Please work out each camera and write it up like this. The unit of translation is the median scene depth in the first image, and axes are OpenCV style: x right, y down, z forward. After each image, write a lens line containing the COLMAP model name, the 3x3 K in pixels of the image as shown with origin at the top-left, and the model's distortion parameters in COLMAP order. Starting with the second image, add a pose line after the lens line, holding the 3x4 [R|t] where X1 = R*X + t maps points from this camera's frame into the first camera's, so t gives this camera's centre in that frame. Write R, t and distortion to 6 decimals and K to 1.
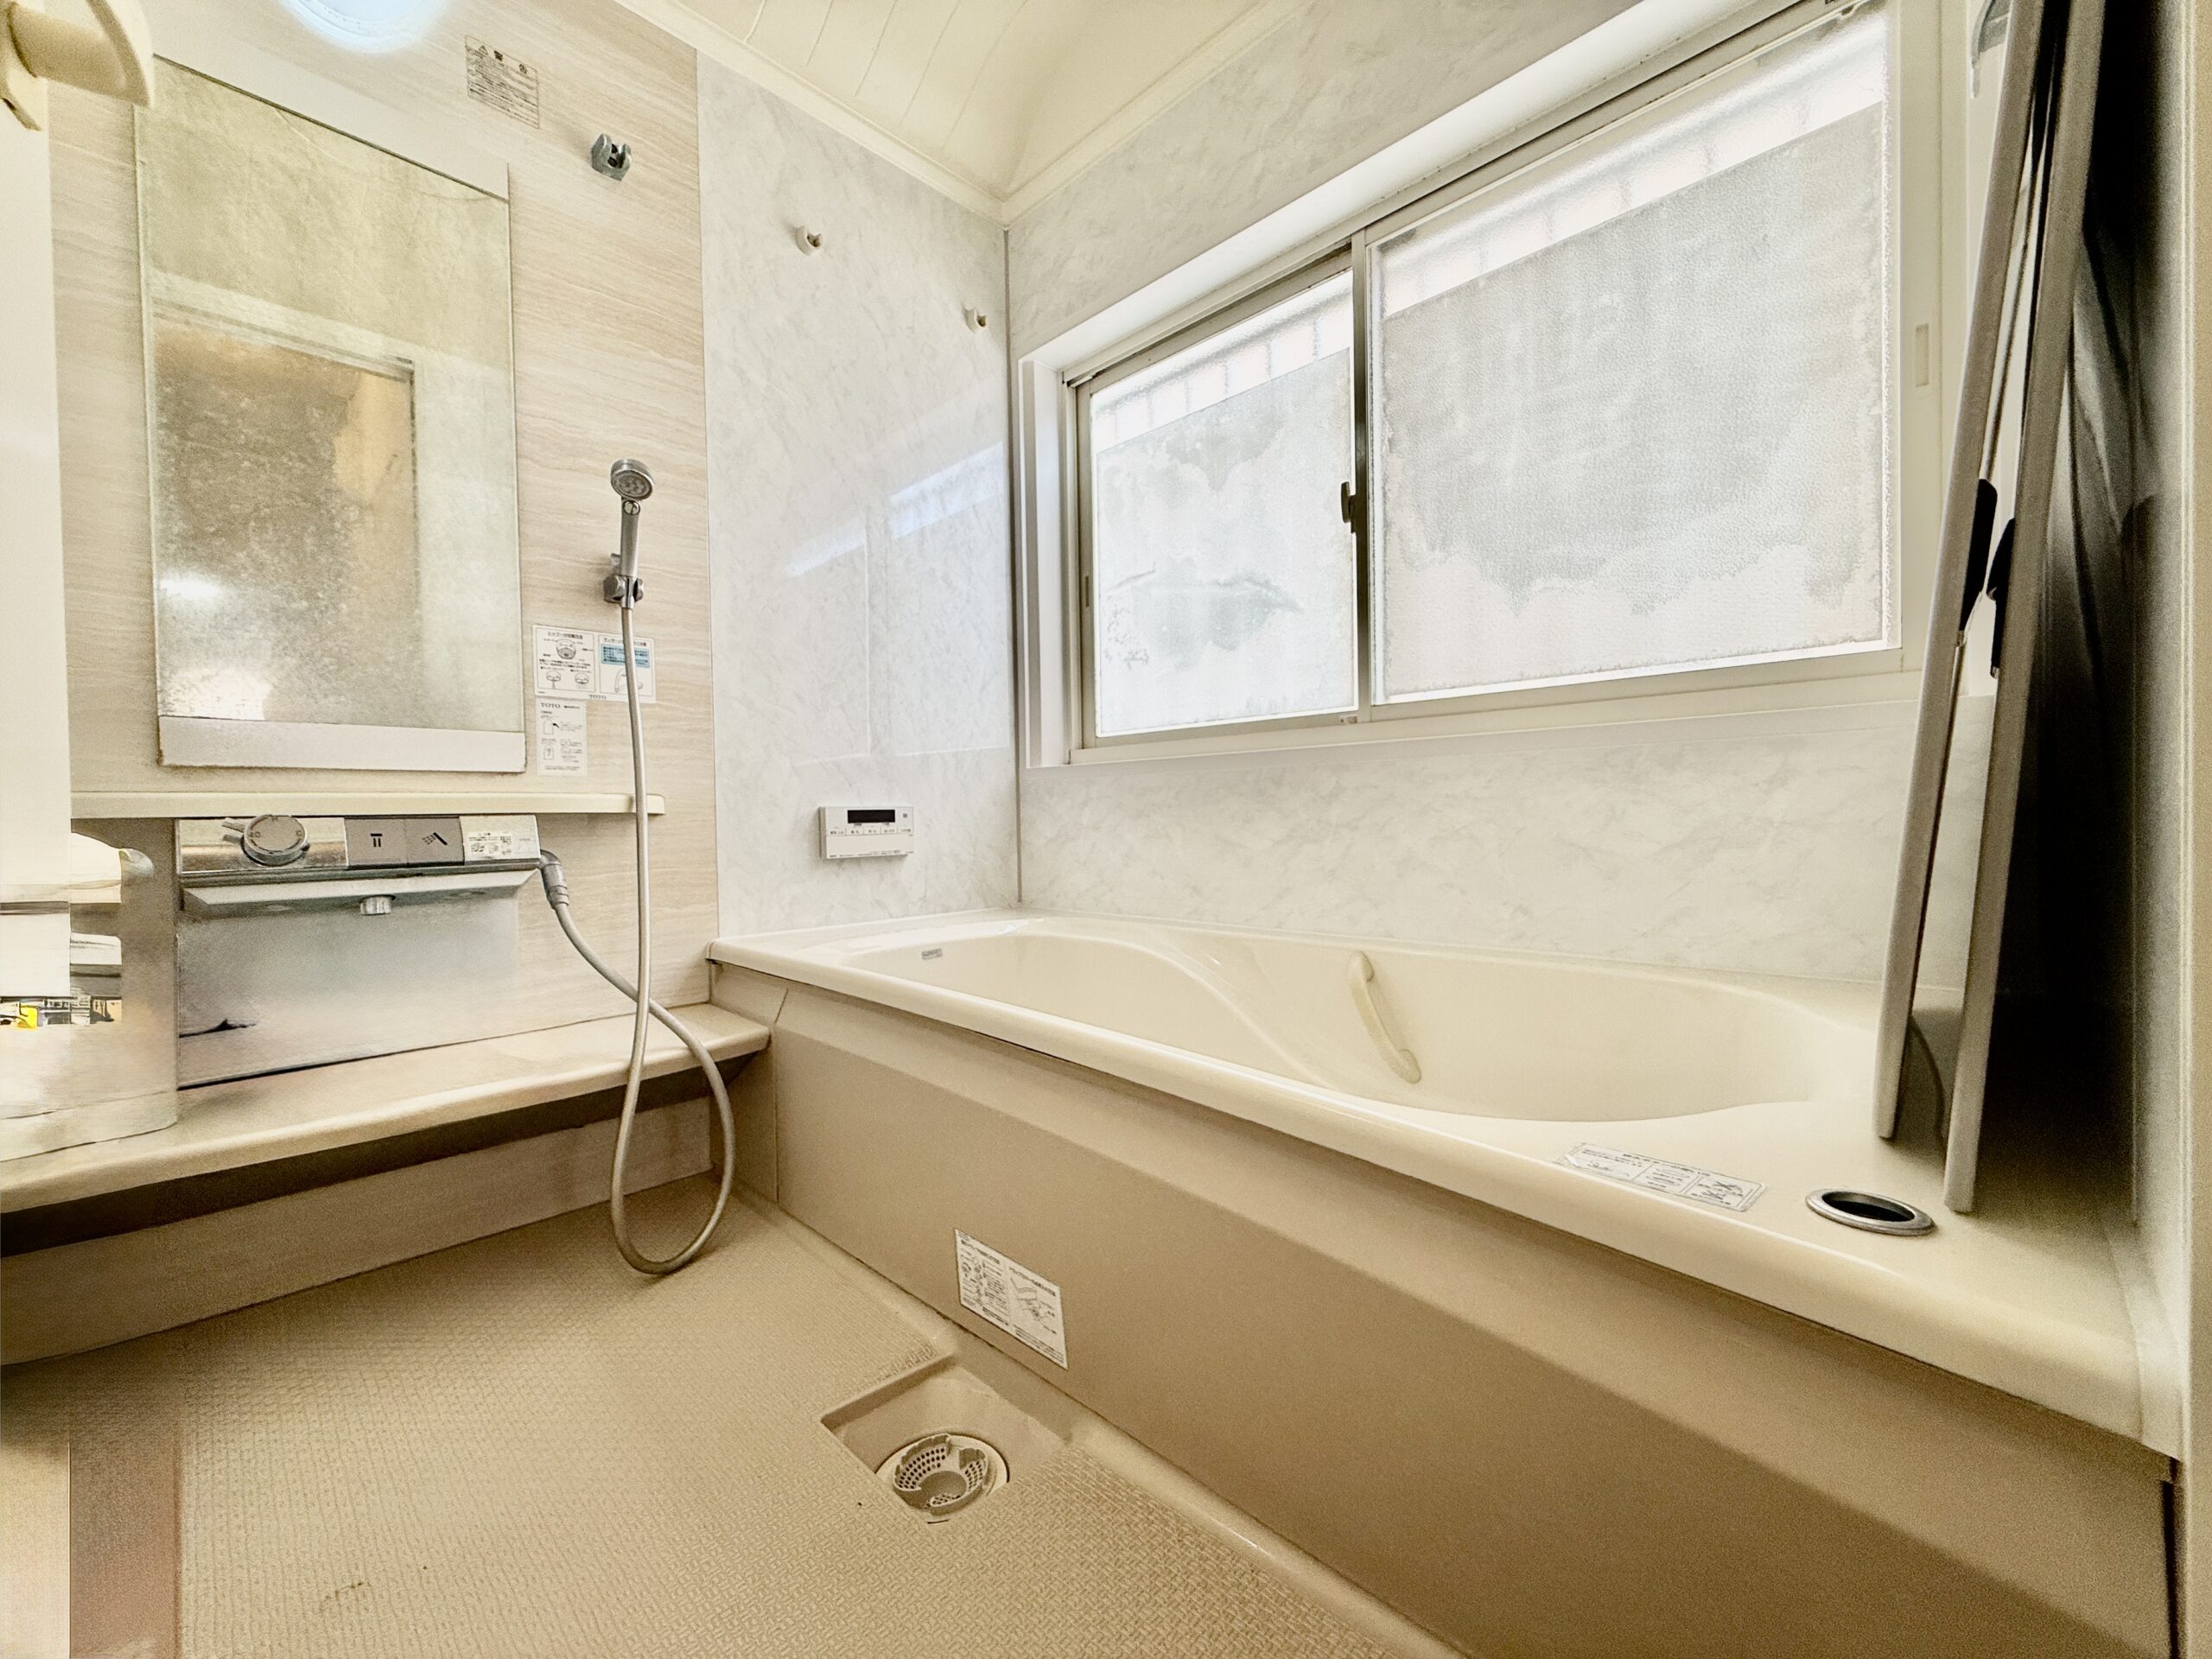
lens RADIAL K [[885.6, 0, 1103.3], [0, 885.6, 831.3], [0, 0, 1]] dist [-0.000926, 0.000686]
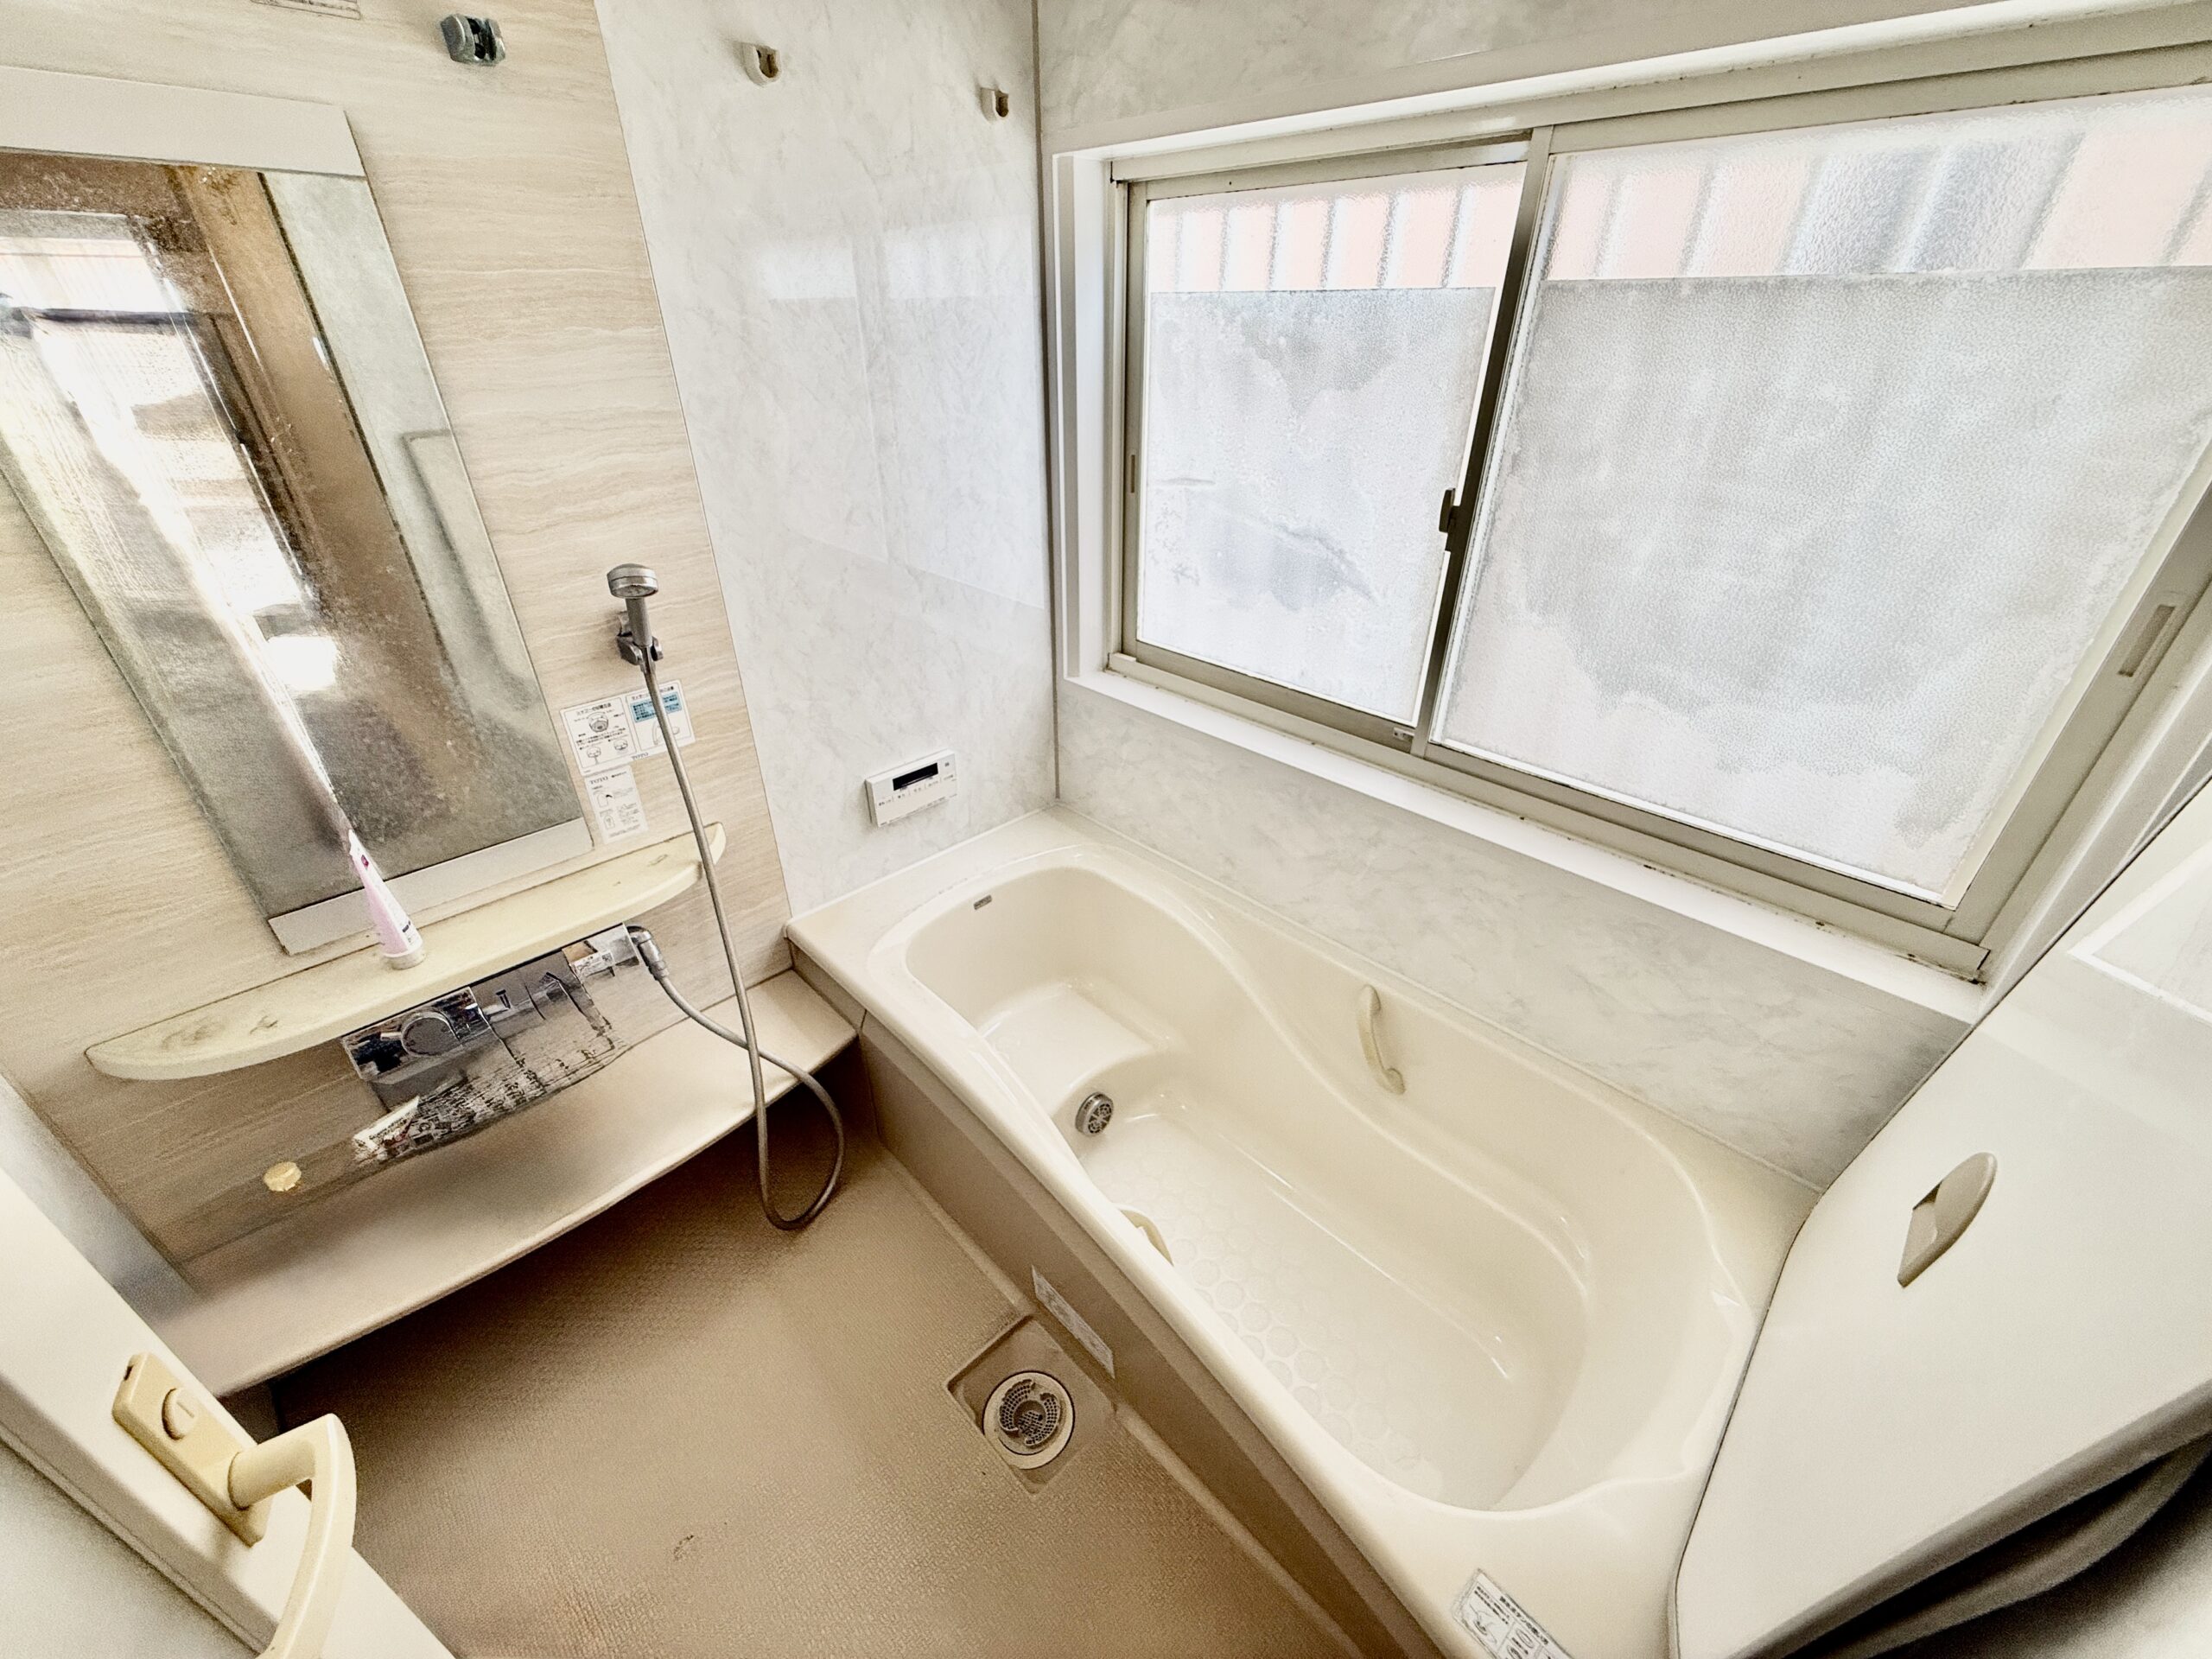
lens RADIAL K [[885.6, 0, 1103.3], [0, 885.6, 831.3], [0, 0, 1]] dist [-0.000926, 0.000686]
pose [[0.999648, 0.025879, -0.005827, -0.048370], [-0.019673, 0.870614, 0.491572, -0.570166], [0.017795, -0.491285, 0.870817, 0.111037]]
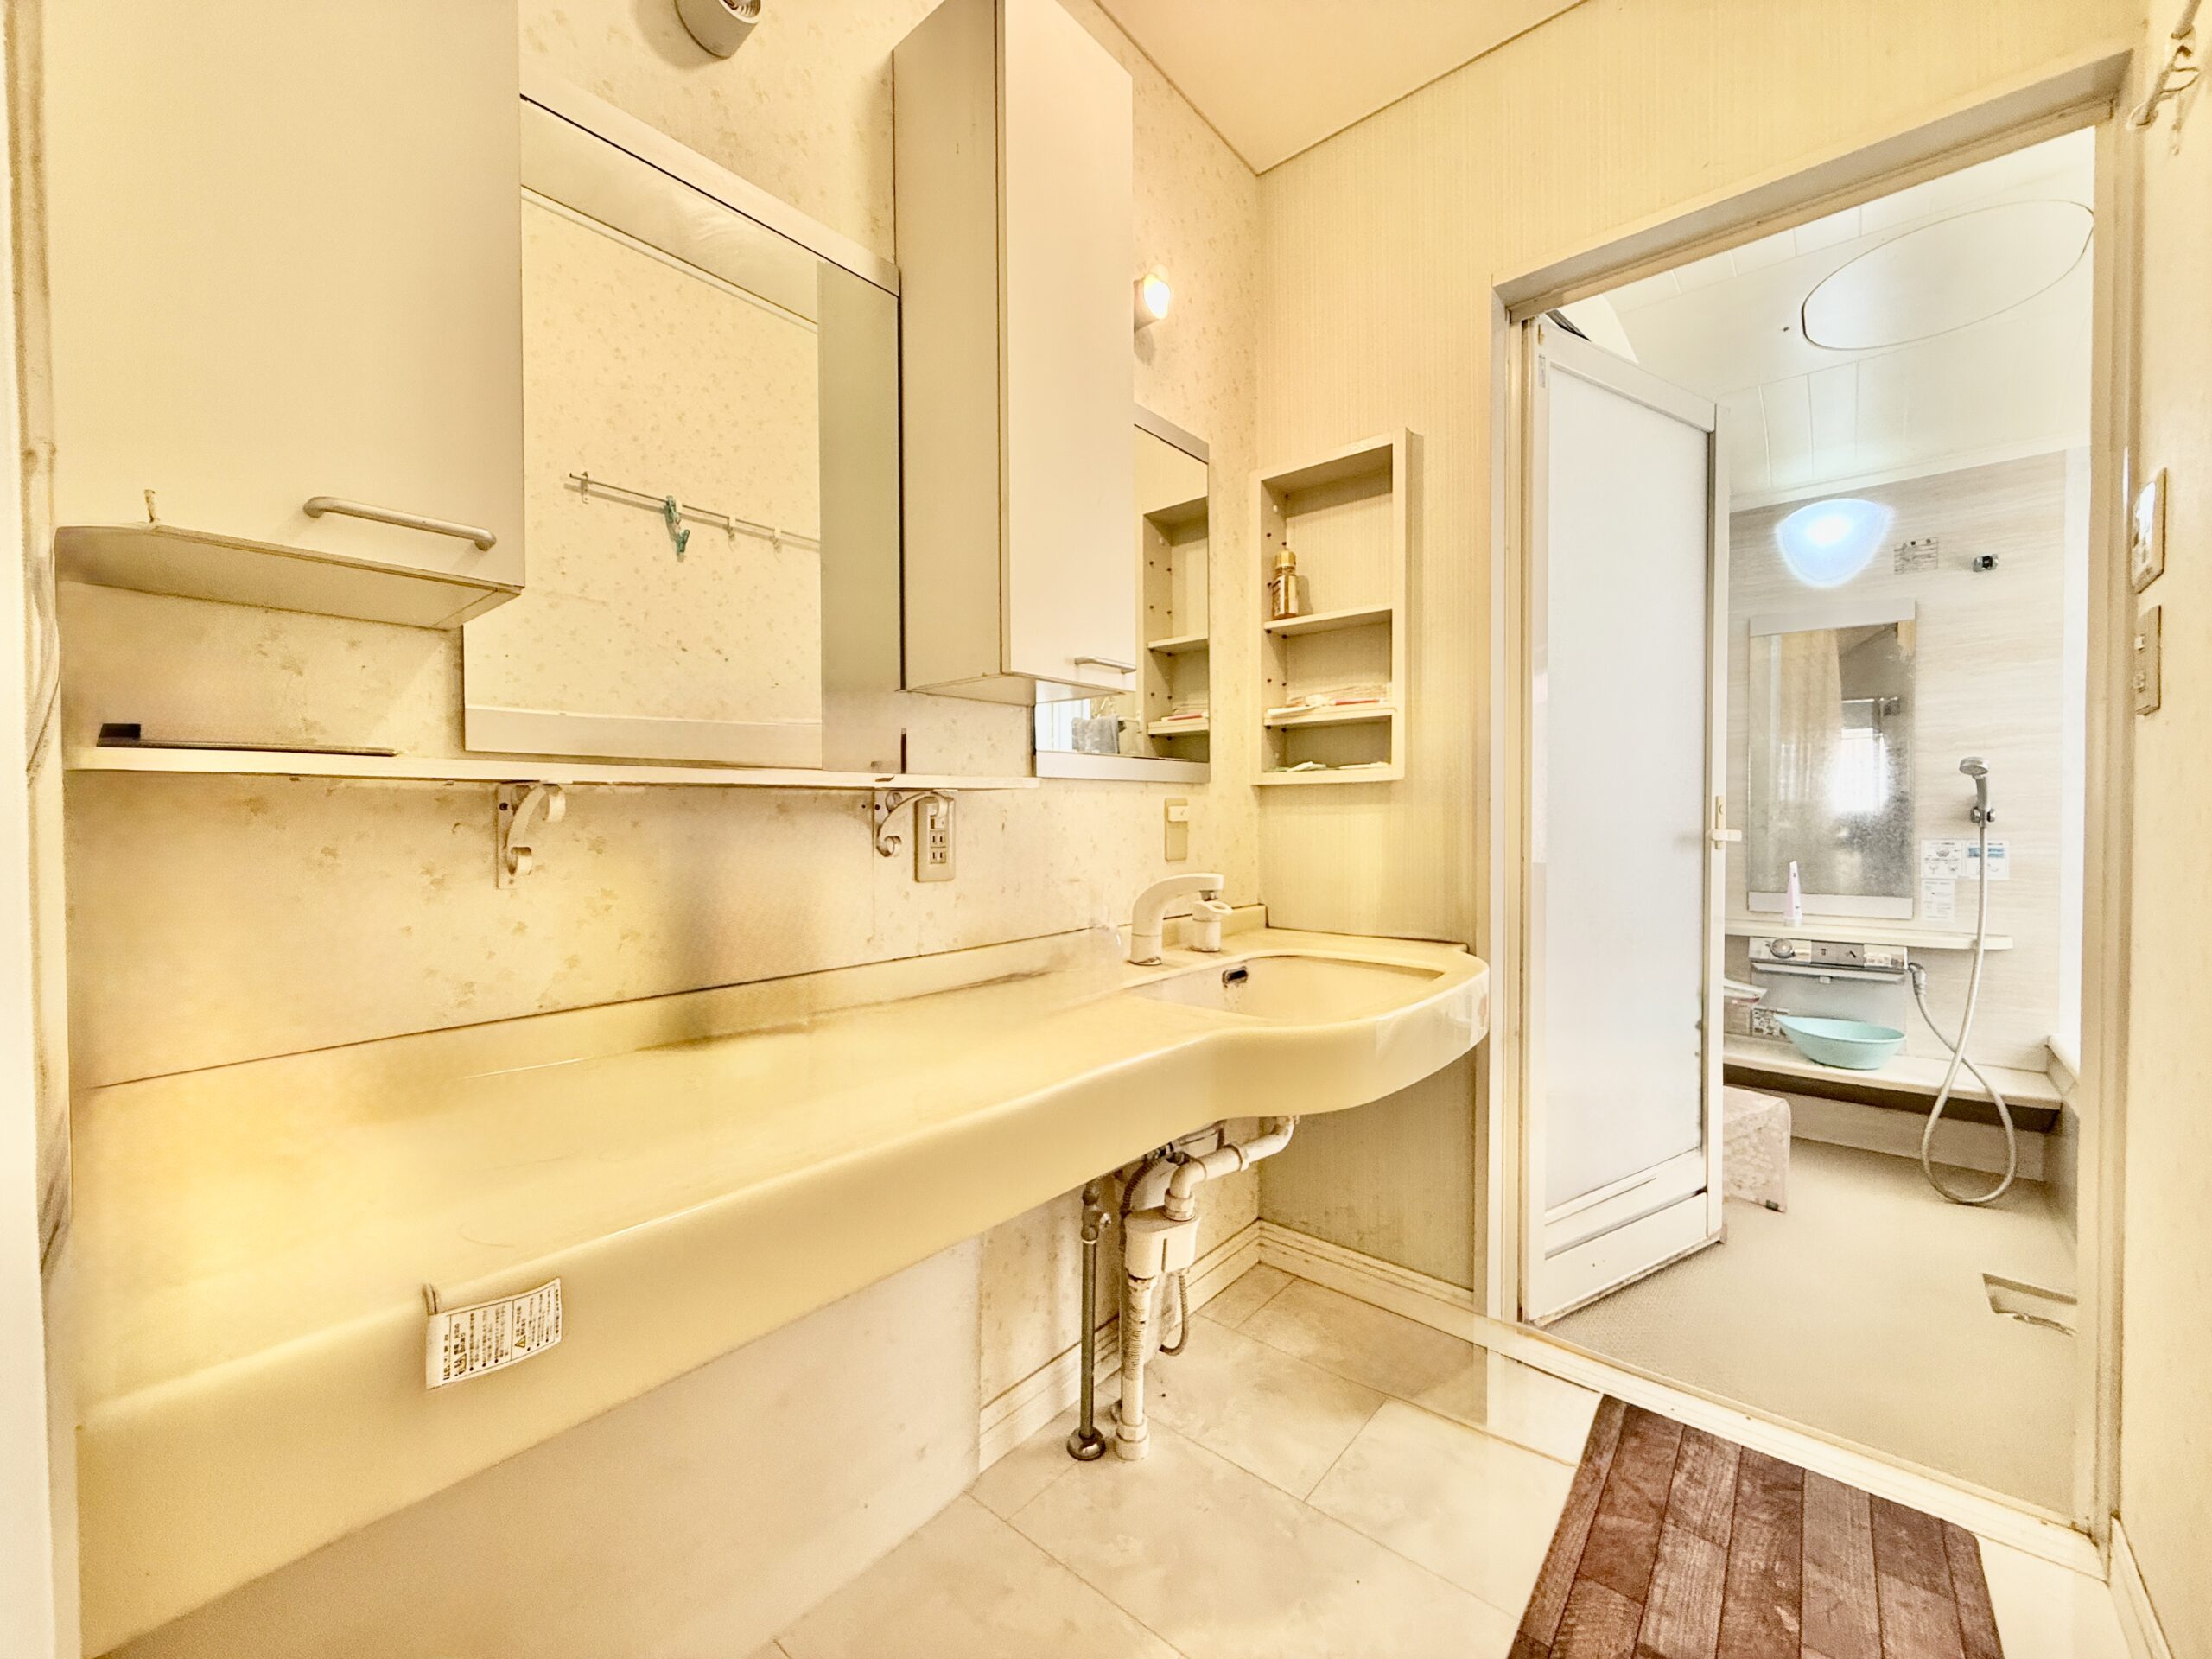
lens RADIAL K [[885.6, 0, 1103.3], [0, 885.6, 831.3], [0, 0, 1]] dist [-0.000926, 0.000686]
pose [[0.067638, 0.034317, -0.997120, 1.038140], [-0.013159, 0.999352, 0.033501, -0.276670], [0.997623, 0.010855, 0.068046, -0.798459]]
